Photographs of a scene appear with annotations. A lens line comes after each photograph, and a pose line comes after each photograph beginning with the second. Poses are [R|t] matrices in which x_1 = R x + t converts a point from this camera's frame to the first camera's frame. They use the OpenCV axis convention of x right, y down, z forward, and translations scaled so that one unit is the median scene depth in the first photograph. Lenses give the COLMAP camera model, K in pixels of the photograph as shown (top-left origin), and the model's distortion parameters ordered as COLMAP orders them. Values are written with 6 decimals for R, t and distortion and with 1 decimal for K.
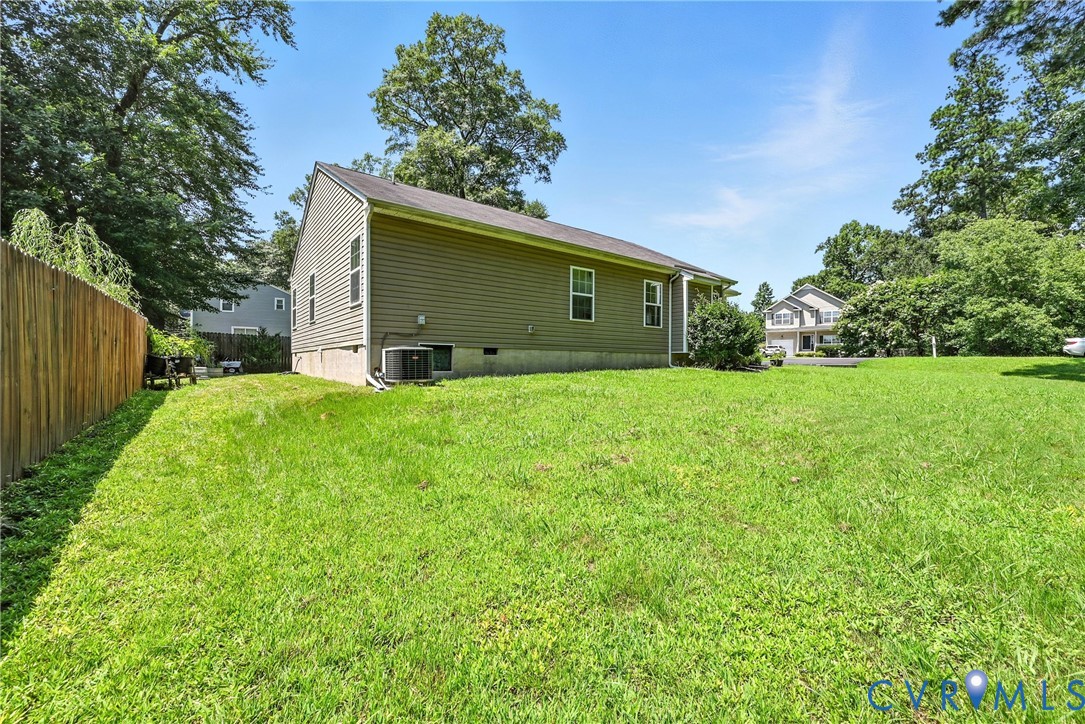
lens RADIAL K [[430.9, 0, 543.2], [0, 430.9, 369.8], [0, 0, 1]] dist [-0.000744, -0.000030]
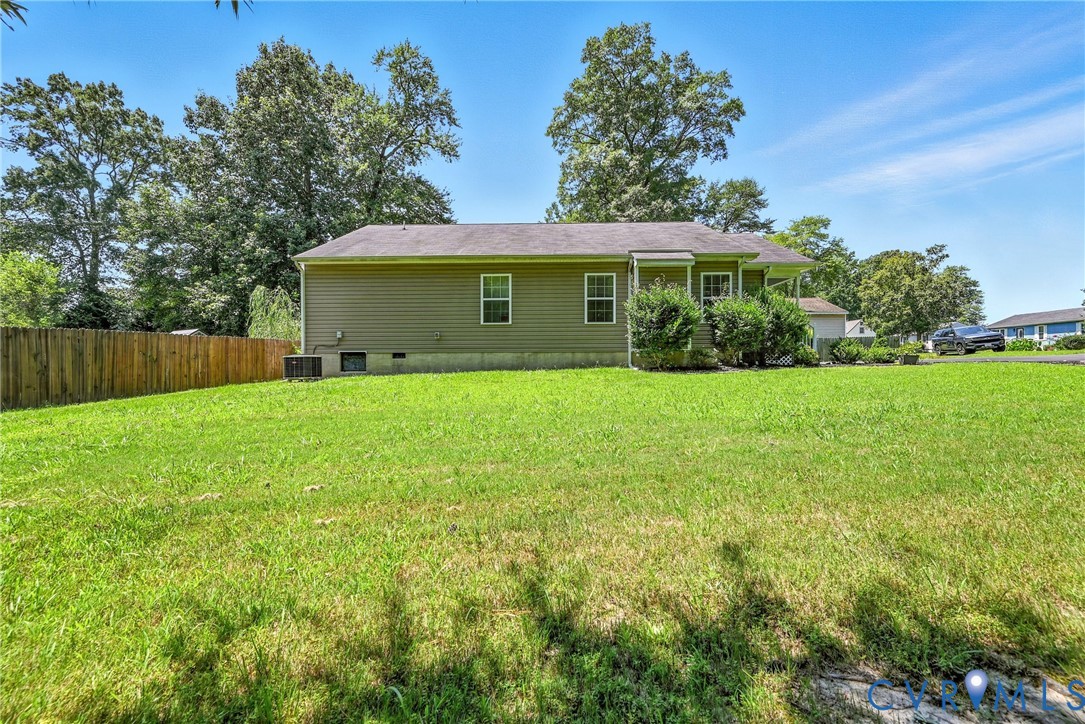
lens RADIAL K [[430.9, 0, 543.7], [0, 430.9, 359.9], [0, 0, 1]] dist [-0.000744, -0.000030]
pose [[0.785599, -0.015485, -0.618542, 0.836272], [0.002066, 0.999747, -0.022405, -0.000896], [0.618732, 0.016323, 0.785432, 0.242399]]
